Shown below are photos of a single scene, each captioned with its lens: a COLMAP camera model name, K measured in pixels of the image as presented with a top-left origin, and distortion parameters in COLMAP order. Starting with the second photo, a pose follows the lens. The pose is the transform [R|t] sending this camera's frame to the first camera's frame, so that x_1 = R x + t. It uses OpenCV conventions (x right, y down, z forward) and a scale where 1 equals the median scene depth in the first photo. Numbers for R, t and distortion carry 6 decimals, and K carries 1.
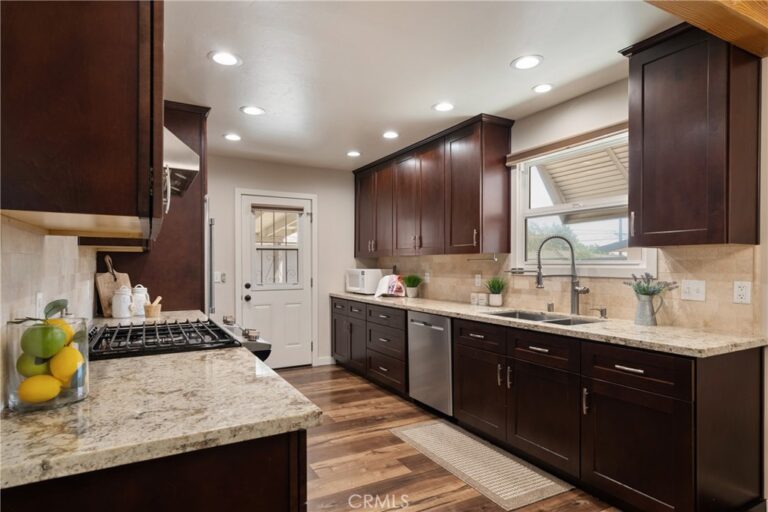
lens RADIAL K [[428.4, 0, 383.9], [0, 428.4, 268.2], [0, 0, 1]] dist [0.000304, 0.001989]
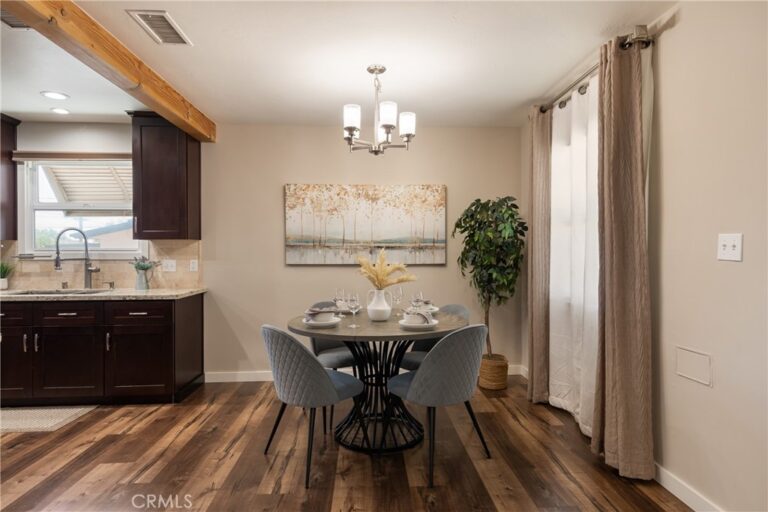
lens RADIAL K [[436.8, 0, 378.5], [0, 436.8, 254.5], [0, 0, 1]] dist [0.000947, 0.000651]
pose [[0.447375, -0.008180, 0.894309, -0.307113], [0.008715, 0.999951, 0.004787, 0.004049], [-0.894304, 0.005653, 0.447424, -0.346127]]
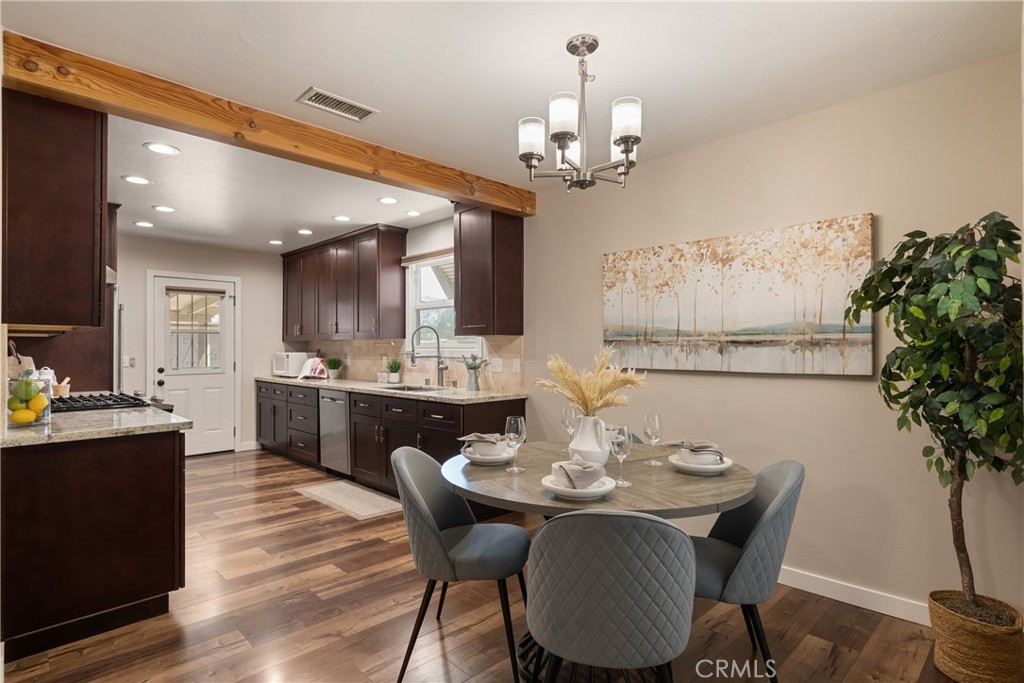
lens RADIAL K [[526.0, 0, 499.1], [0, 526.0, 344.3], [0, 0, 1]] dist [-0.003781, 0.000044]
pose [[0.967556, 0.000424, 0.252655, 0.183911], [0.003374, 0.999888, -0.014602, 0.003681], [-0.252633, 0.014981, 0.967446, -0.517275]]
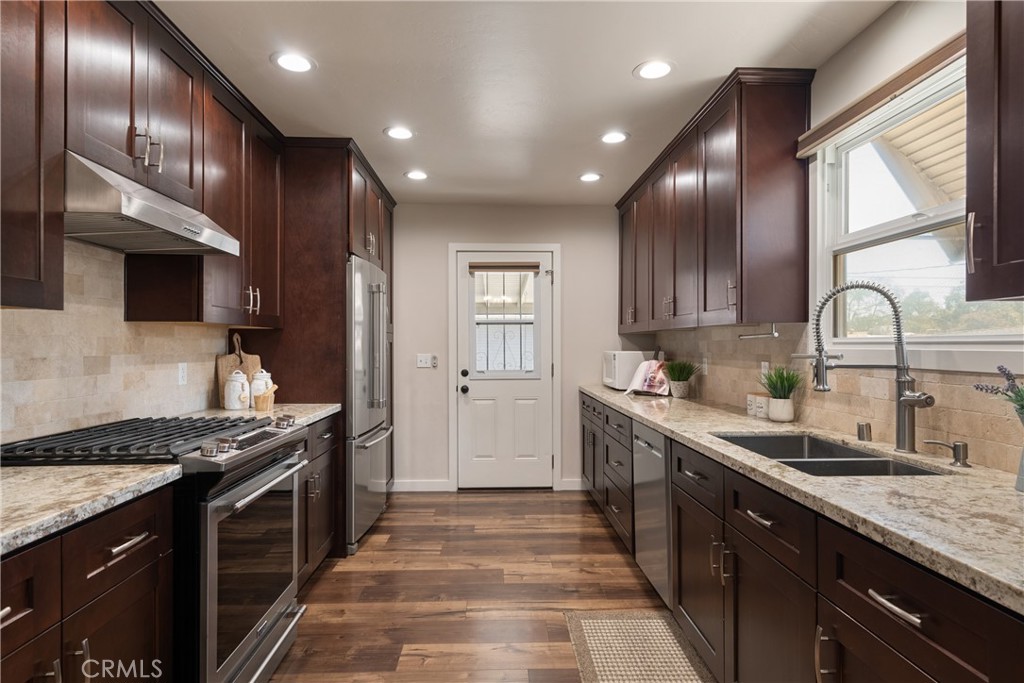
lens RADIAL K [[569.0, 0, 508.7], [0, 569.0, 345.0], [0, 0, 1]] dist [0.002155, 0.000732]
pose [[0.896051, -0.000326, -0.443952, 0.288034], [-0.003311, 0.999967, -0.007418, -0.000617], [0.443940, 0.008117, 0.896020, 0.218286]]
